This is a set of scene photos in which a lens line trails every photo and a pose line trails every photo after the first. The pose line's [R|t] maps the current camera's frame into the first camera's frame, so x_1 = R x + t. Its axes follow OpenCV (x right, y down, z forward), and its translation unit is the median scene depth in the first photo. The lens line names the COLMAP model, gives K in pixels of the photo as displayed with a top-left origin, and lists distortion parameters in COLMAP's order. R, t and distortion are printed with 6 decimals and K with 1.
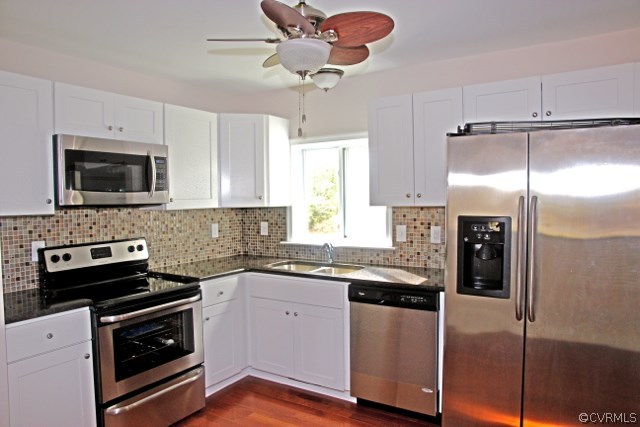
lens RADIAL K [[438.6, 0, 320.0], [0, 438.6, 213.5], [0, 0, 1]] dist [-0.070667, 0.002511]
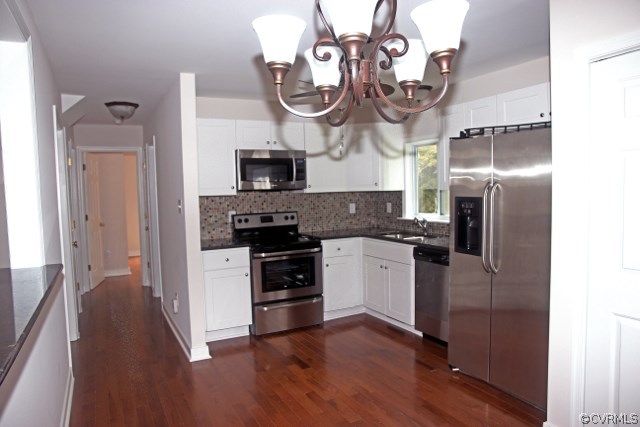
lens RADIAL K [[438.6, 0, 320.0], [0, 438.6, 213.5], [0, 0, 1]] dist [-0.070667, 0.002511]
pose [[0.864899, 0.023461, -0.501398, 0.489891], [-0.006658, 0.999355, 0.035276, 0.010073], [0.501902, -0.027172, 0.864497, -0.327510]]
